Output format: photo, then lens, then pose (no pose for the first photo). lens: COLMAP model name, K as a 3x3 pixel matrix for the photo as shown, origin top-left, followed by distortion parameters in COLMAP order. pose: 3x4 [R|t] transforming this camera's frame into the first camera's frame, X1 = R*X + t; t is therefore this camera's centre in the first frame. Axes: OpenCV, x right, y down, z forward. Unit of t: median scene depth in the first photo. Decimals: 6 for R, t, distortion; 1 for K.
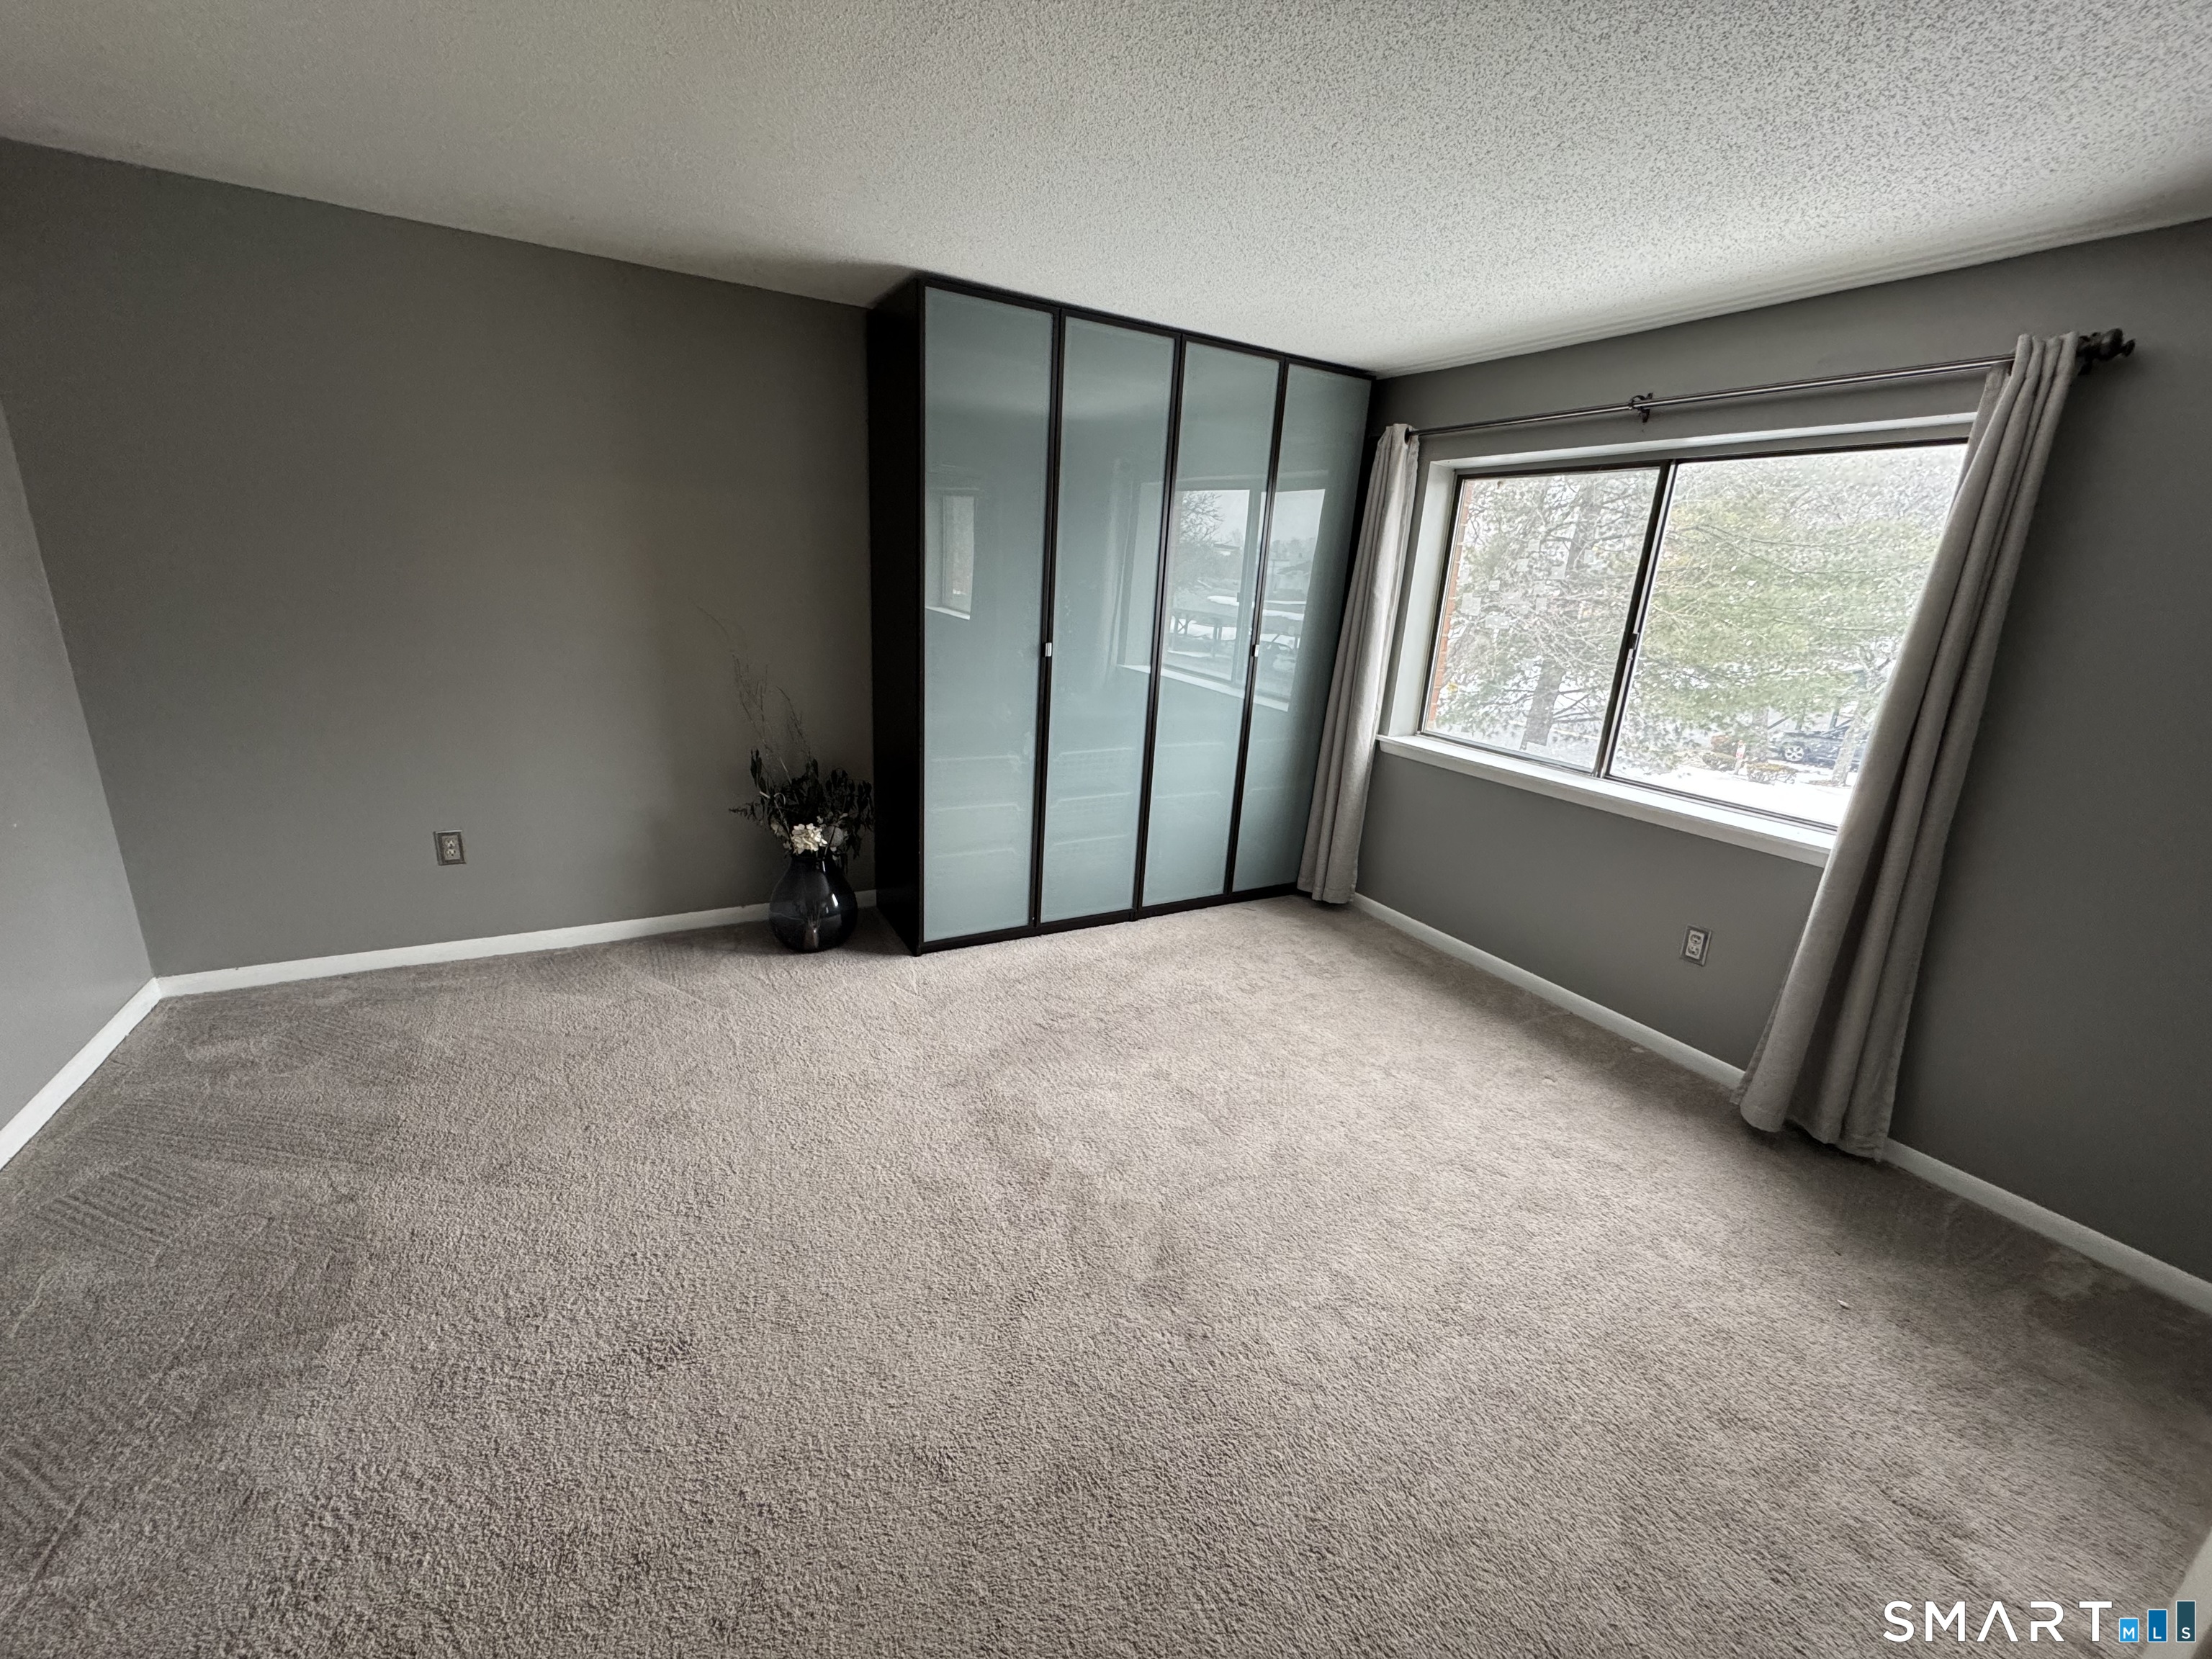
lens RADIAL K [[880.4, 0, 1106.0], [0, 880.4, 829.5], [0, 0, 1]] dist [-0.002253, -0.000080]
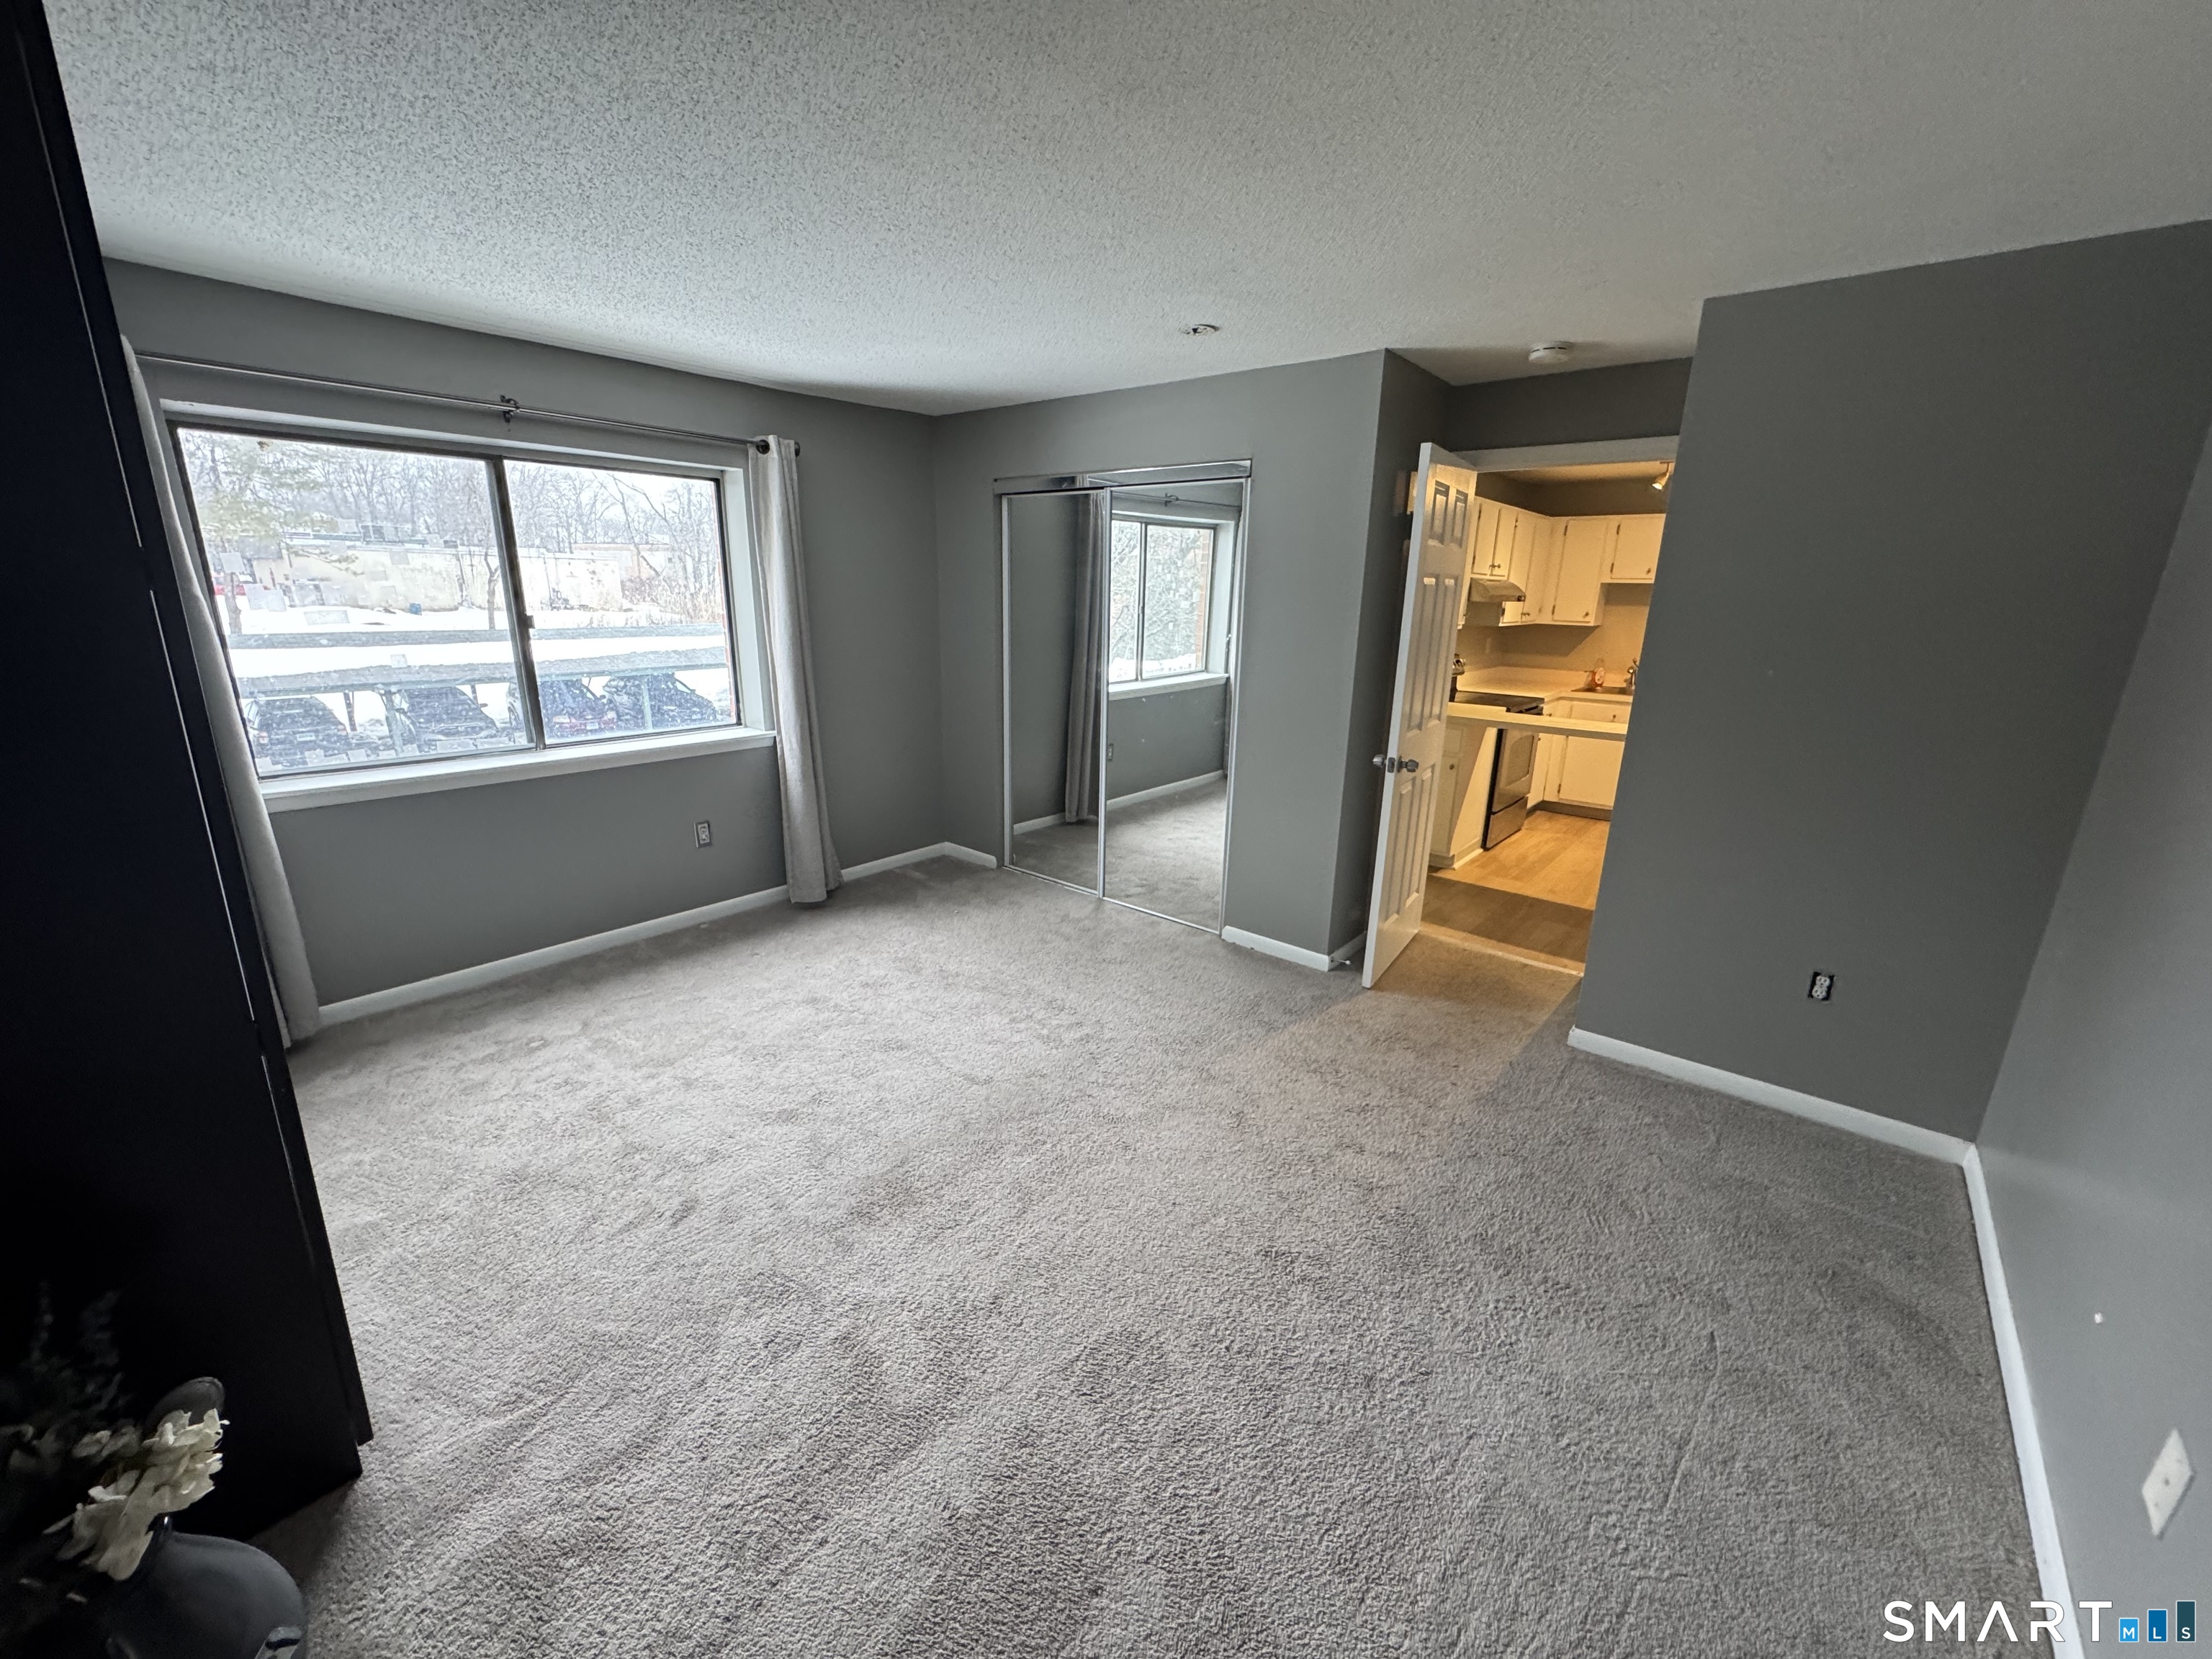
lens RADIAL K [[880.4, 0, 1106.0], [0, 880.4, 829.5], [0, 0, 1]] dist [-0.002253, -0.000080]
pose [[-0.354031, -0.309267, 0.882619, -0.700281], [0.227989, 0.886731, 0.402157, -0.260895], [-0.907019, 0.343603, -0.243421, 0.704494]]
